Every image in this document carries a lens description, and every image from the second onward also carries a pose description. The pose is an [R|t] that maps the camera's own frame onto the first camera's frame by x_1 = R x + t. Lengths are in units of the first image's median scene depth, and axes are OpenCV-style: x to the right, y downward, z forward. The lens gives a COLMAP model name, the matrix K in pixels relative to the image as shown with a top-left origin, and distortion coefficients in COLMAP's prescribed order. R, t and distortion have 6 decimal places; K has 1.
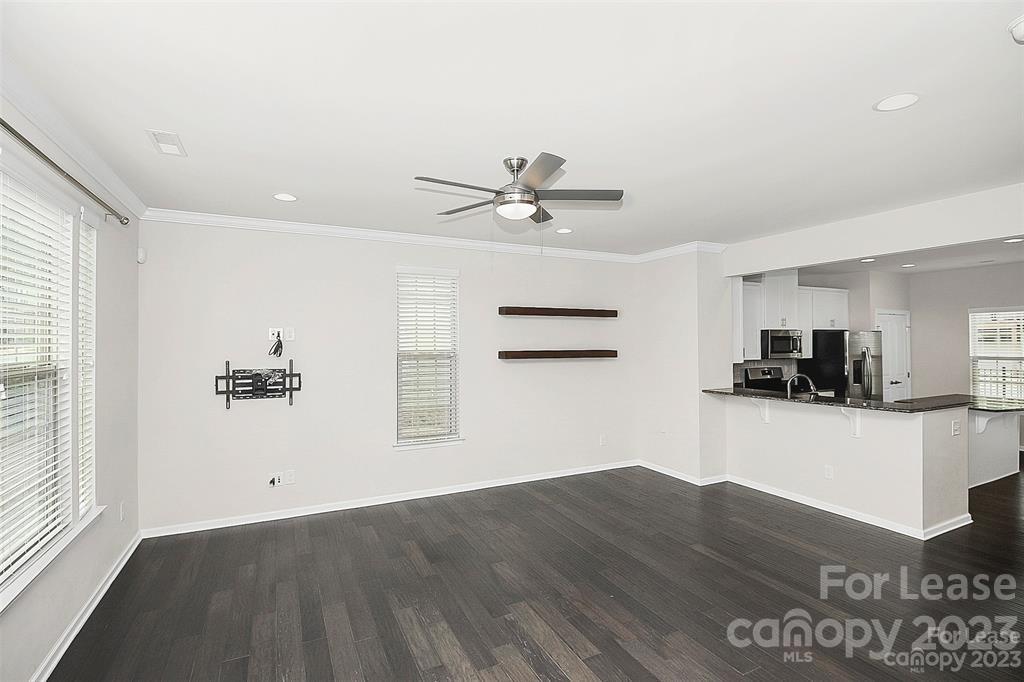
lens RADIAL K [[482.0, 0, 512.0], [0, 482.0, 341.0], [0, 0, 1]] dist [-0.004238, -0.000843]
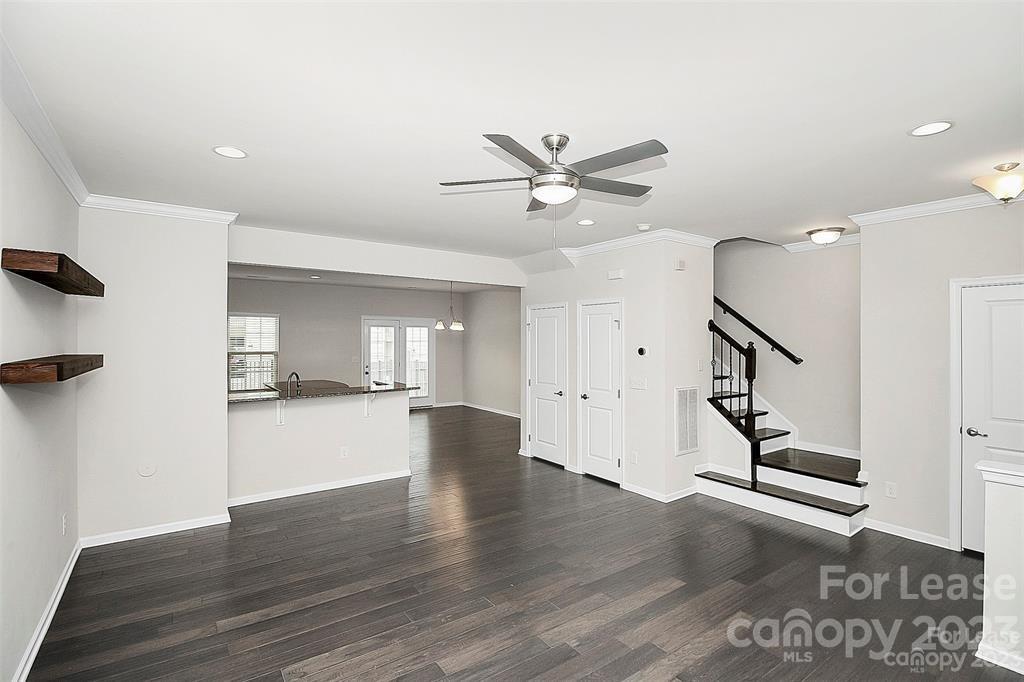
lens RADIAL K [[488.4, 0, 510.5], [0, 488.4, 336.6], [0, 0, 1]] dist [0.000908, -0.012717]
pose [[-0.161908, 0.009187, 0.986763, -0.868888], [-0.004701, 0.999938, -0.010081, 0.005039], [-0.986795, -0.006271, -0.161854, 1.225617]]
